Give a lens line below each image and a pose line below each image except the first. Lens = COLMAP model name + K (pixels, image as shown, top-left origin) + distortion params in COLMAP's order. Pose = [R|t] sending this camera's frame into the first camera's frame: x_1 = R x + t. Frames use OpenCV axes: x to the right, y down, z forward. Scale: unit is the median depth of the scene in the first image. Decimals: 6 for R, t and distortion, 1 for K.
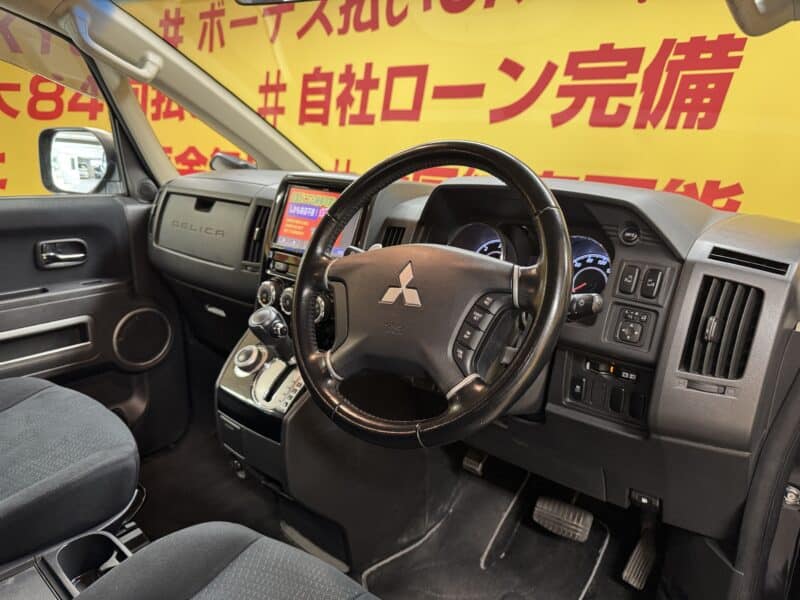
lens RADIAL K [[557.1, 0, 397.9], [0, 557.1, 306.8], [0, 0, 1]] dist [0.024695, -0.039856]
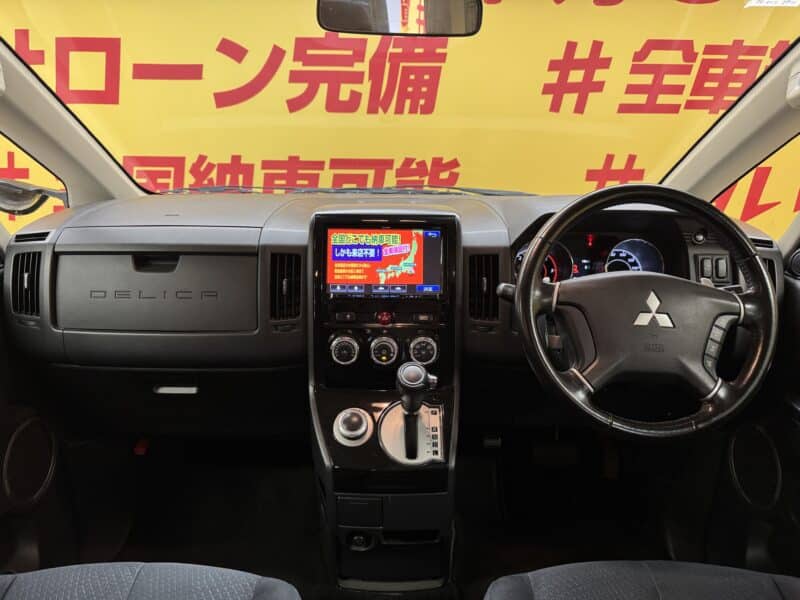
lens RADIAL K [[557.1, 0, 410.6], [0, 557.1, 310.8], [0, 0, 1]] dist [0.024695, -0.039856]
pose [[0.758781, -0.240774, 0.605210, -0.292295], [0.199151, 0.970432, 0.136386, -0.079805], [-0.620153, 0.017041, 0.784296, 0.096298]]
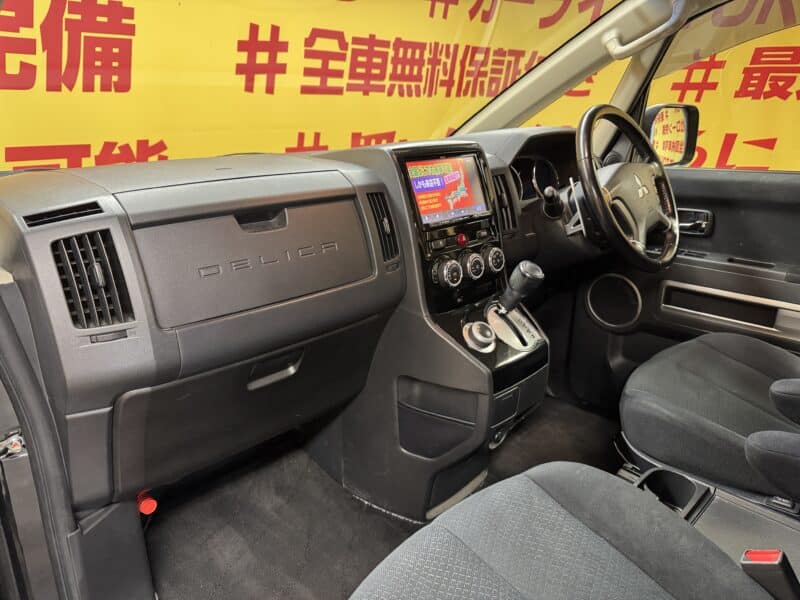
lens RADIAL K [[549.7, 0, 393.7], [0, 549.7, 305.0], [0, 0, 1]] dist [-0.000238, -0.012032]
pose [[0.114074, -0.357012, 0.927108, -0.492082], [0.290095, 0.904499, 0.312612, -0.127875], [-0.950175, 0.233289, 0.206747, 0.389241]]
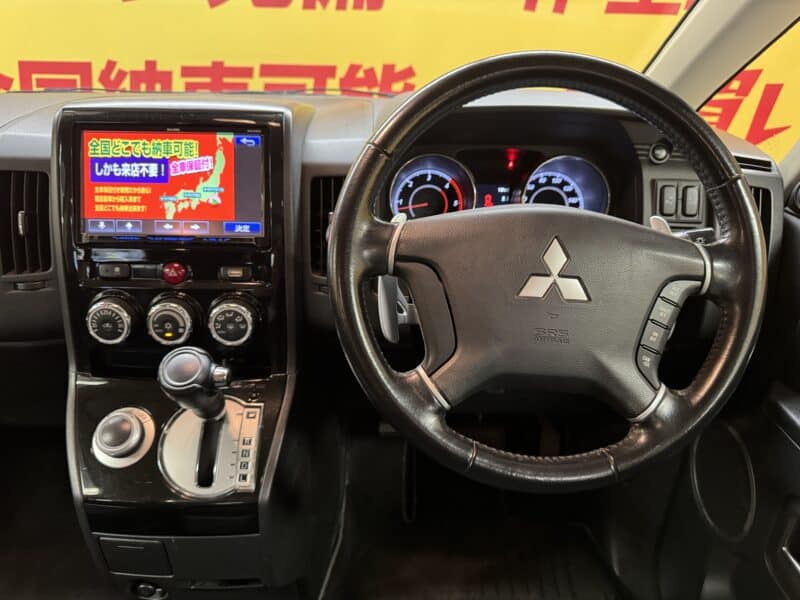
lens RADIAL K [[574.9, 0, 408.5], [0, 574.9, 310.5], [0, 0, 1]] dist [0.003005, -0.025204]
pose [[0.754977, -0.300736, 0.582724, -0.148165], [0.187574, 0.950546, 0.247543, -0.053738], [-0.628351, -0.077585, 0.774051, 0.141479]]
